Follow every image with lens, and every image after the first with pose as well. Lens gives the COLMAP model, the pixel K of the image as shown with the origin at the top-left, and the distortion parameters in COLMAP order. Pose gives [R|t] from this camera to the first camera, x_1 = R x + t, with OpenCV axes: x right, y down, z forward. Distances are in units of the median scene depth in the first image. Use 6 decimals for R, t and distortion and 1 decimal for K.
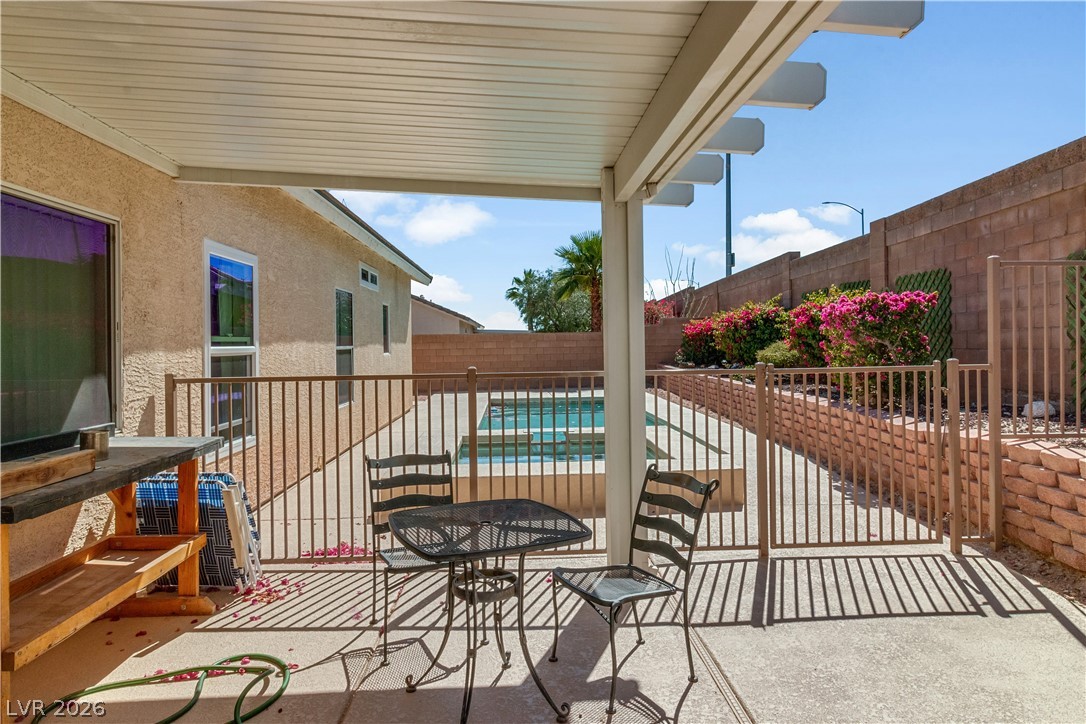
lens RADIAL K [[651.2, 0, 550.1], [0, 651.2, 346.1], [0, 0, 1]] dist [0.006519, -0.000660]
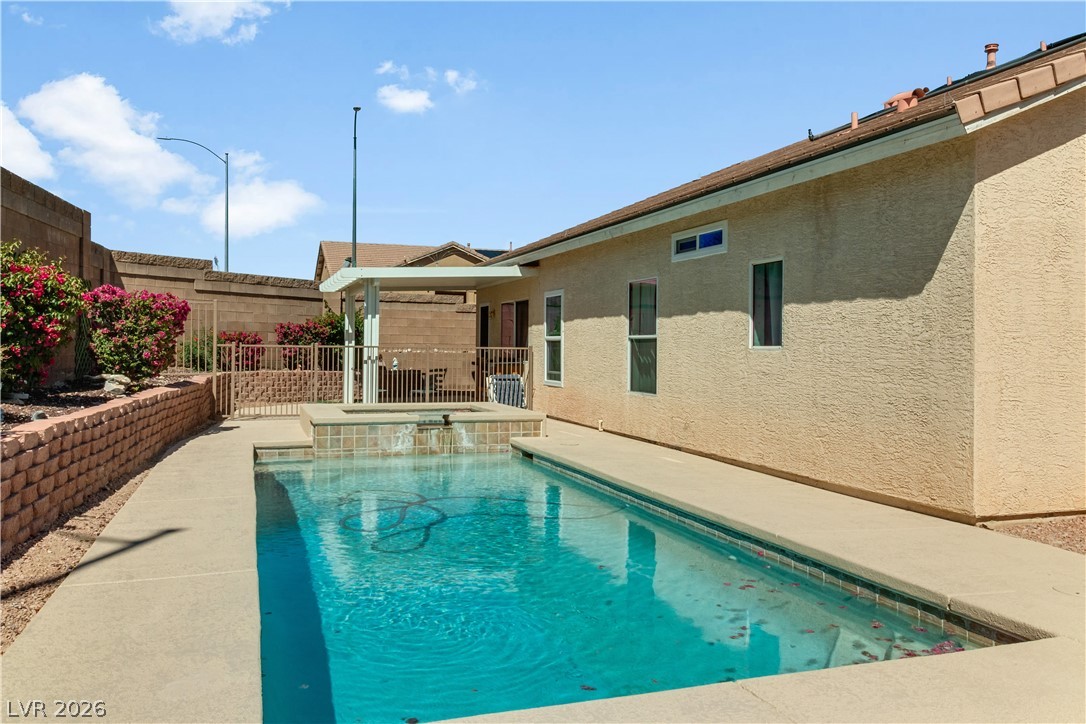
lens RADIAL K [[854.1, 0, 545.8], [0, 854.1, 345.2], [0, 0, 1]] dist [0.000901, 0.002371]
pose [[-0.961835, 0.004126, -0.273599, 0.326357], [0.002434, 0.999976, 0.006524, 0.011663], [0.273619, 0.005609, -0.961822, 3.914423]]
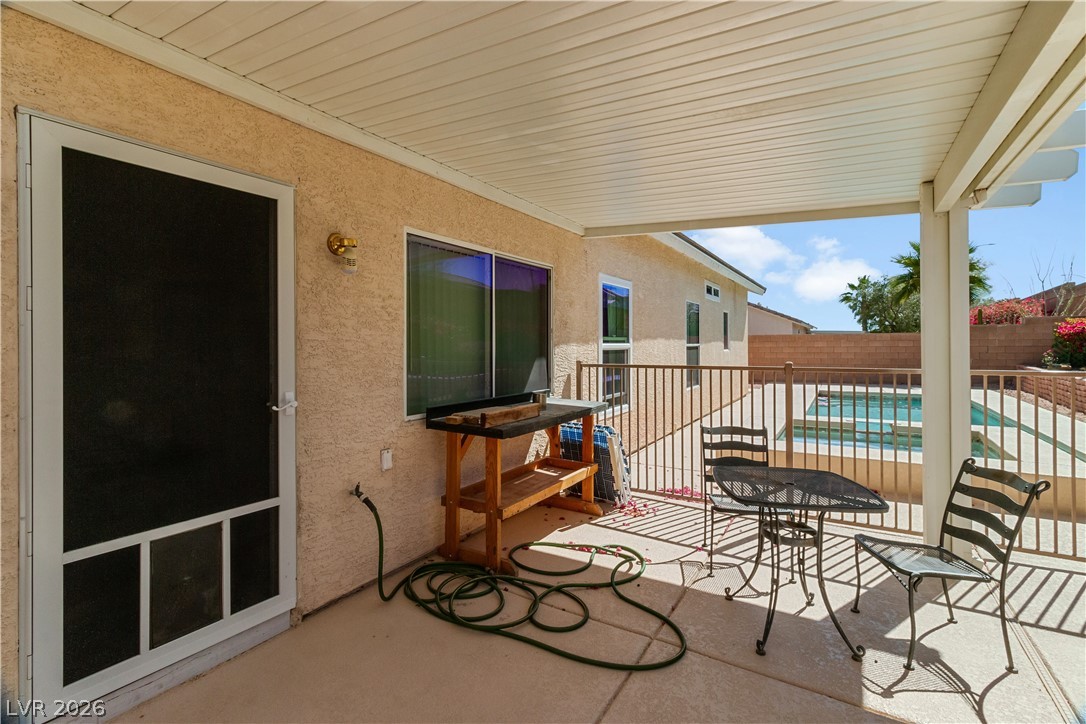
lens RADIAL K [[501.8, 0, 545.9], [0, 501.8, 343.0], [0, 0, 1]] dist [0.000686, 0.000882]
pose [[0.825607, 0.007746, -0.564192, 0.031424], [-0.008372, 0.999964, 0.001477, -0.000889], [0.564183, 0.003505, 0.825642, -0.041854]]
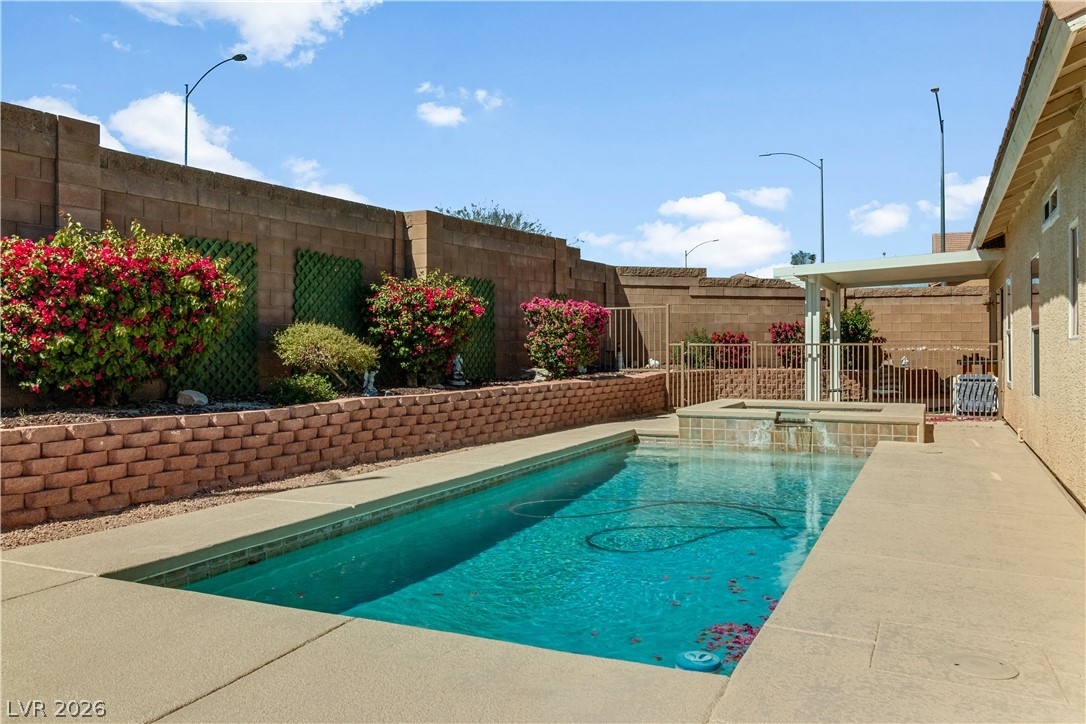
lens RADIAL K [[854.1, 0, 547.1], [0, 854.1, 352.1], [0, 0, 1]] dist [0.000901, 0.002371]
pose [[-0.885096, 0.012513, 0.465239, -0.478534], [0.016865, 0.999844, 0.005192, 0.031060], [-0.465102, 0.012441, -0.885170, 3.927282]]
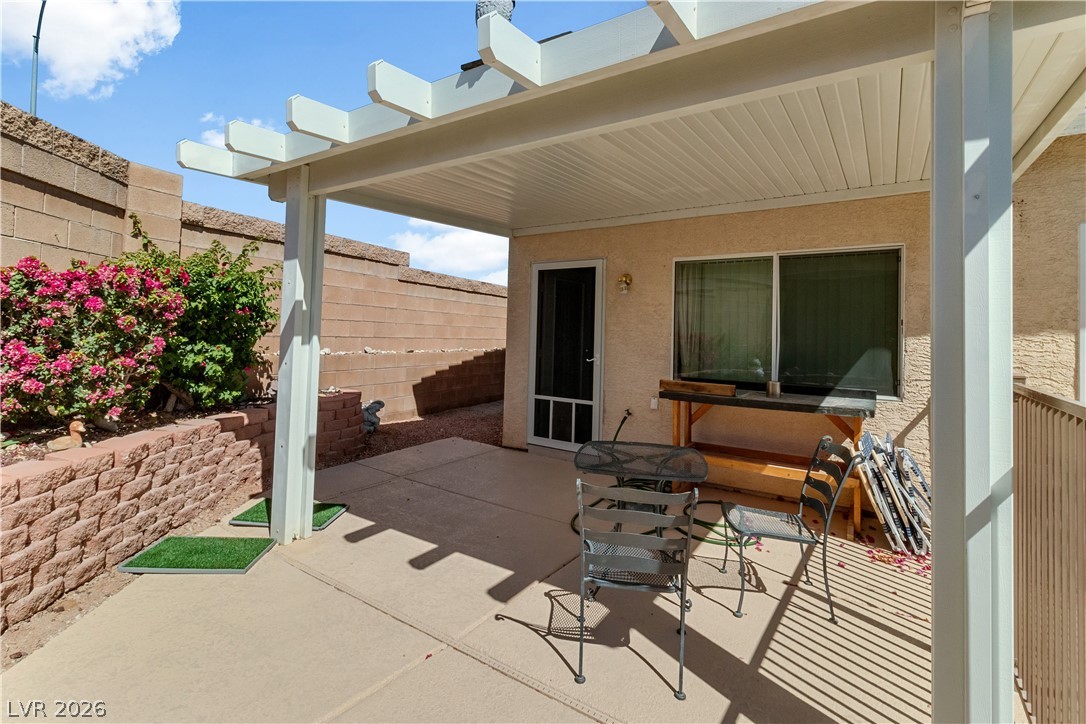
lens RADIAL K [[501.8, 0, 534.6], [0, 501.8, 323.8], [0, 0, 1]] dist [0.000686, 0.000882]
pose [[-0.608395, -0.019269, -0.793400, 0.480933], [-0.020408, 0.999754, -0.008631, -0.002392], [0.793372, 0.010941, -0.608639, 0.779626]]
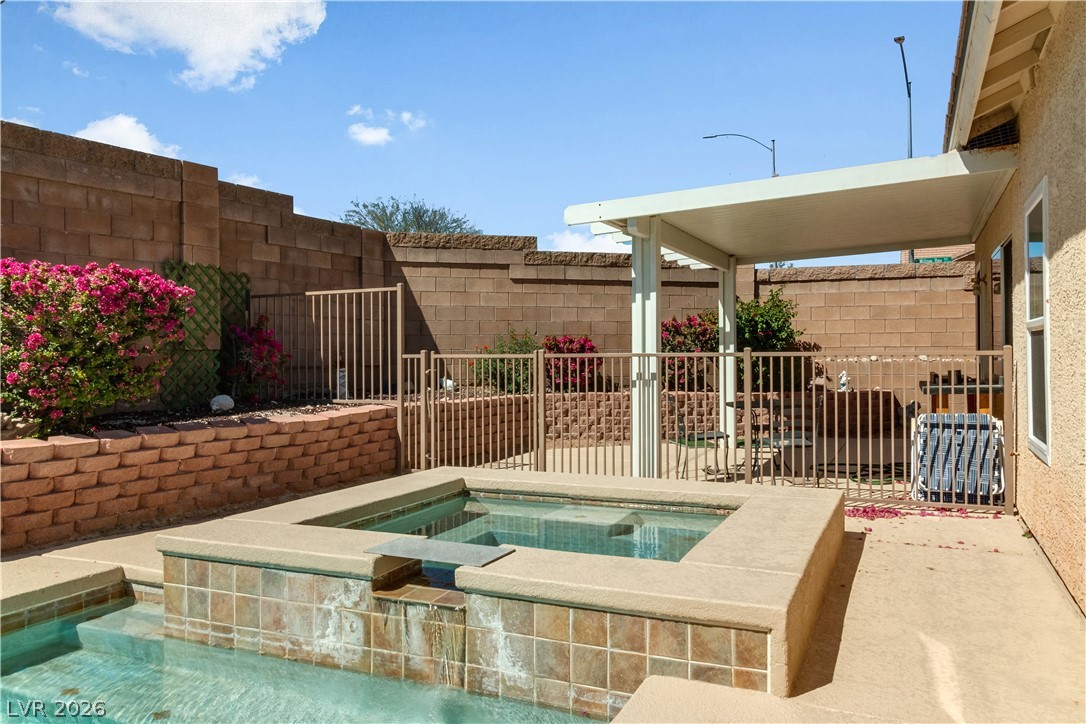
lens RADIAL K [[803.4, 0, 552.9], [0, 803.4, 357.0], [0, 0, 1]] dist [0.003223, -0.005485]
pose [[-0.887858, 0.019465, 0.459705, -0.437752], [0.022412, 0.999748, 0.000953, 0.034364], [-0.459571, 0.011149, -0.888071, 2.226580]]
